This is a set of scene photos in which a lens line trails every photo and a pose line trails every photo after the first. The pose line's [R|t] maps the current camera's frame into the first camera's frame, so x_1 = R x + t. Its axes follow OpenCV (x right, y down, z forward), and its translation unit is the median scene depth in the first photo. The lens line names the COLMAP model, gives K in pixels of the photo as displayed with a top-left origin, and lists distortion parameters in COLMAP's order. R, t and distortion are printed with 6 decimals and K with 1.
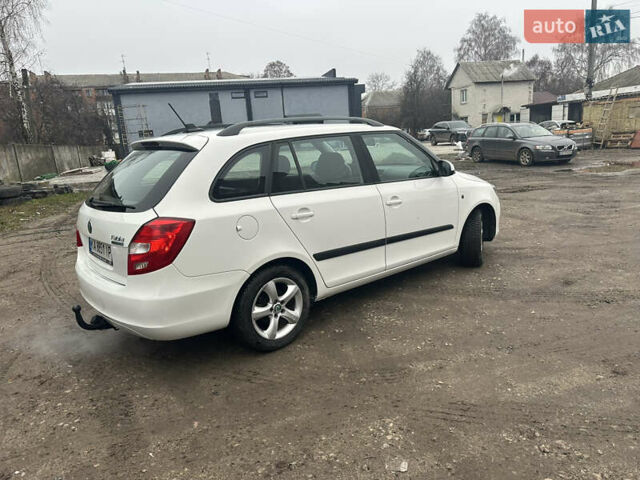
lens RADIAL K [[446.2, 0, 322.2], [0, 446.2, 237.2], [0, 0, 1]] dist [0.047508, -0.059372]
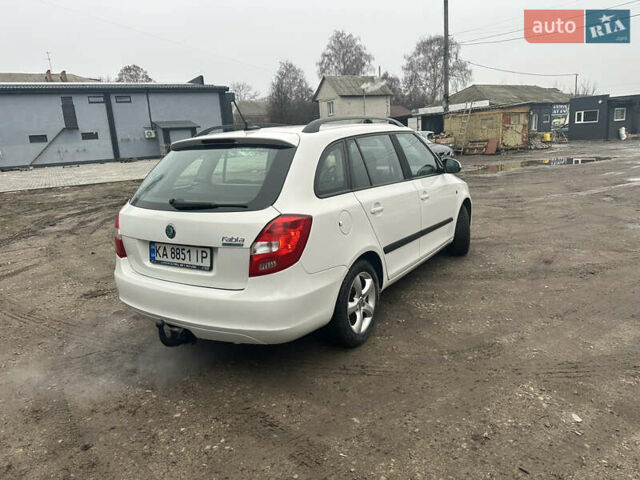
lens RADIAL K [[446.2, 0, 322.2], [0, 446.2, 237.2], [0, 0, 1]] dist [0.047508, -0.059372]
pose [[0.957117, -0.057831, 0.283871, -0.082420], [0.063483, 0.997925, -0.010742, 0.002974], [-0.282660, 0.028302, 0.958802, 0.008928]]
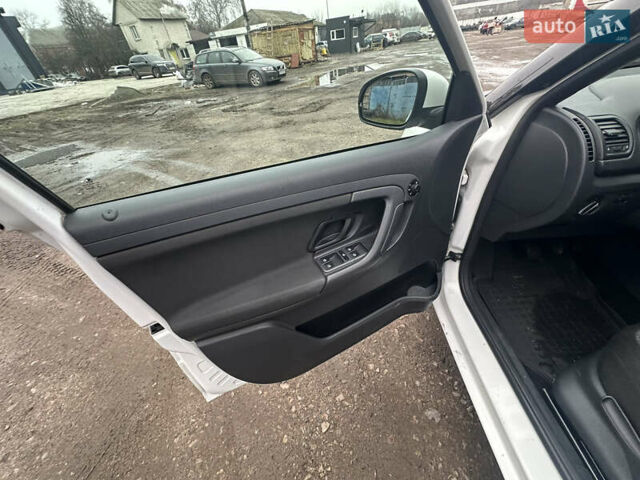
lens RADIAL K [[252.7, 0, 320.0], [0, 252.7, 240.0], [0, 0, 1]] dist [0.000564, -0.000044]
pose [[0.667157, -0.461732, 0.584556, -0.042880], [0.218702, 0.871554, 0.438821, -0.054216], [-0.712089, -0.164919, 0.682445, 0.301284]]
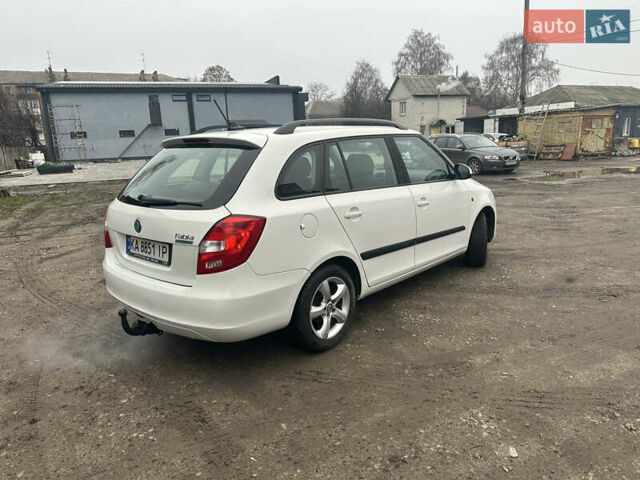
lens RADIAL K [[446.2, 0, 322.2], [0, 446.2, 237.2], [0, 0, 1]] dist [0.047508, -0.059372]
pose [[0.990917, -0.003622, 0.134425, -0.044462], [0.005771, 0.999862, -0.015598, 0.003056], [-0.134350, 0.016232, 0.990801, 0.002347]]
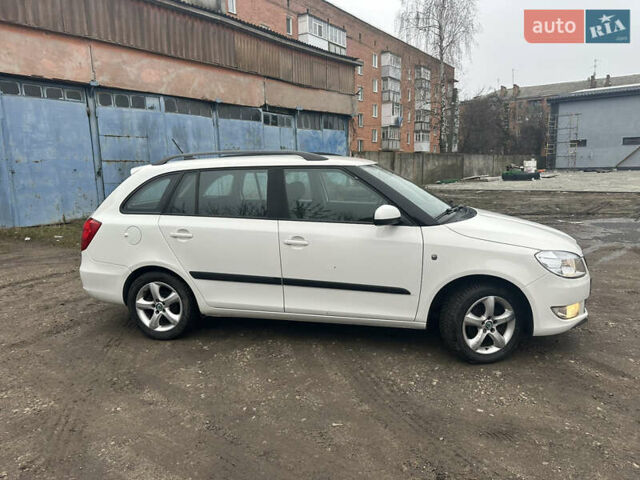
lens RADIAL K [[443.6, 0, 321.5], [0, 443.6, 238.3], [0, 0, 1]] dist [0.073309, -0.105547]
pose [[0.593535, 0.176643, -0.785183, 0.194885], [-0.187542, 0.979114, 0.078505, -0.036251], [0.782652, 0.100660, 0.614267, 0.102120]]
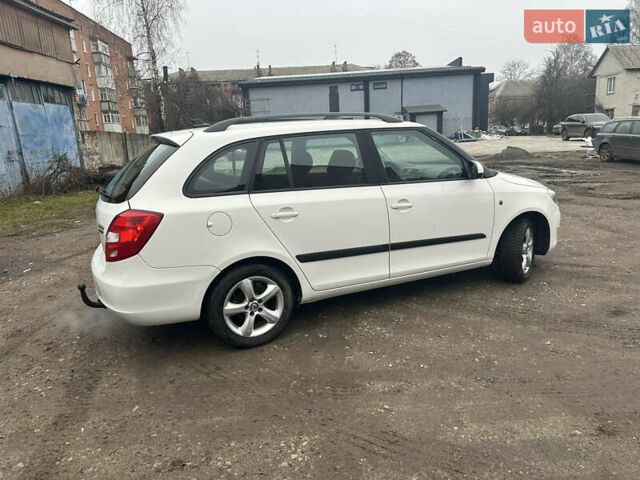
lens RADIAL K [[446.9, 0, 323.2], [0, 446.9, 242.0], [0, 0, 1]] dist [0.044901, -0.055416]
pose [[0.965610, 0.073593, -0.249362, 0.051244], [-0.067012, 0.997145, 0.034790, -0.005302], [0.251211, -0.016883, 0.967785, 0.012925]]
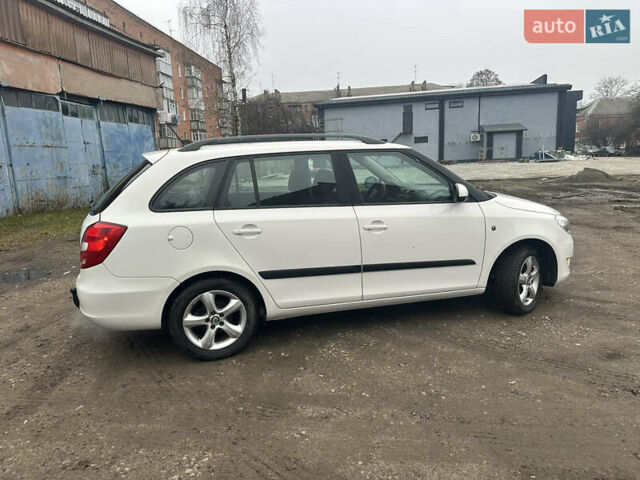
lens RADIAL K [[446.2, 0, 322.2], [0, 446.2, 237.2], [0, 0, 1]] dist [0.047508, -0.059372]
pose [[0.906914, 0.100094, -0.409252, 0.093095], [-0.109278, 0.994011, 0.000949, -0.010069], [0.406896, 0.043861, 0.912421, 0.027401]]
